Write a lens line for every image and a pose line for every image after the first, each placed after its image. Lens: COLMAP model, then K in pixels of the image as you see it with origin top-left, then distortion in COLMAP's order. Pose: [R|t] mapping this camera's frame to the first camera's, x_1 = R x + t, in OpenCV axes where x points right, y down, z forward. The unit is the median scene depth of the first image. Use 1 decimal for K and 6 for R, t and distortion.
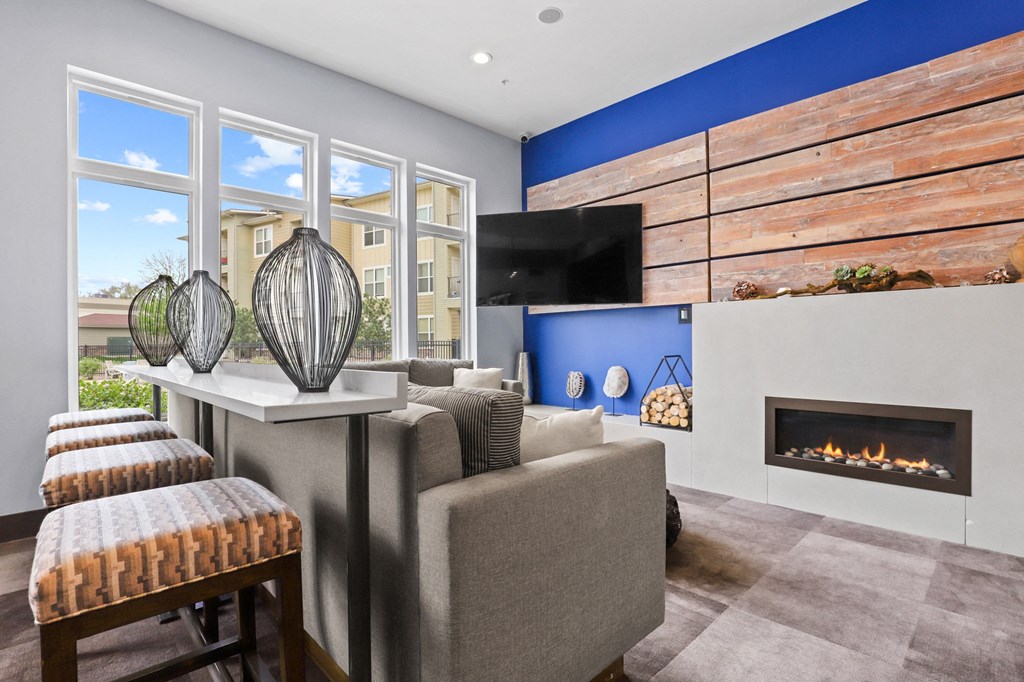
lens RADIAL K [[477.8, 0, 511.4], [0, 477.8, 344.0], [0, 0, 1]] dist [-0.015540, 0.000397]
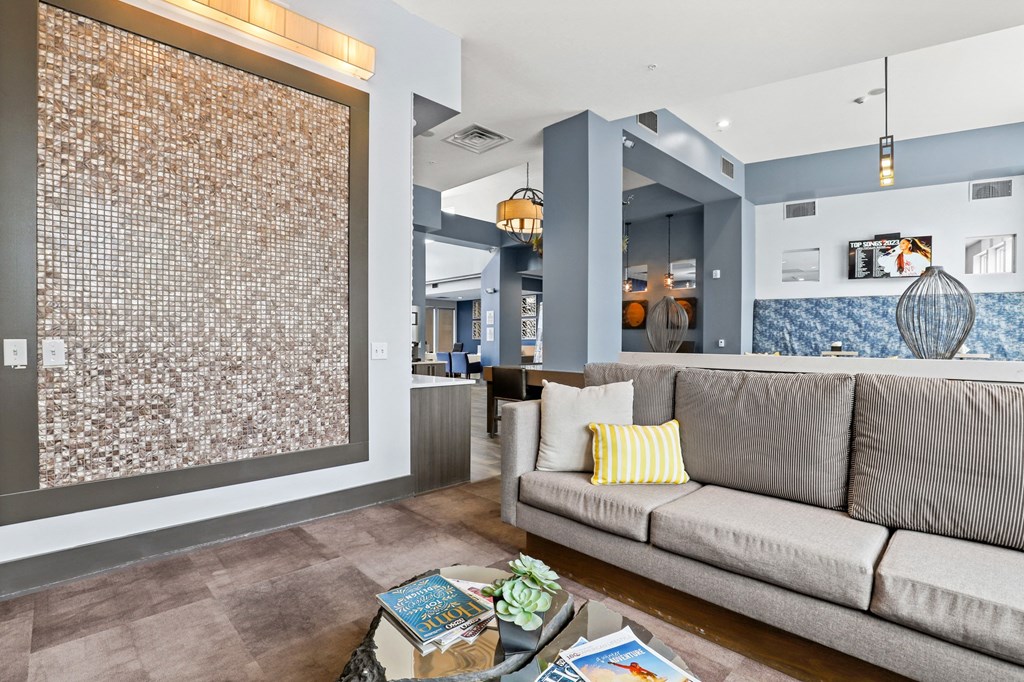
lens RADIAL K [[477.8, 0, 512.7], [0, 477.8, 340.4], [0, 0, 1]] dist [-0.015540, 0.000397]
pose [[-0.999923, 0.005694, -0.011067, 0.217589], [0.005743, 0.999974, -0.004427, 0.006782], [0.011042, -0.004490, -0.999929, 1.851023]]
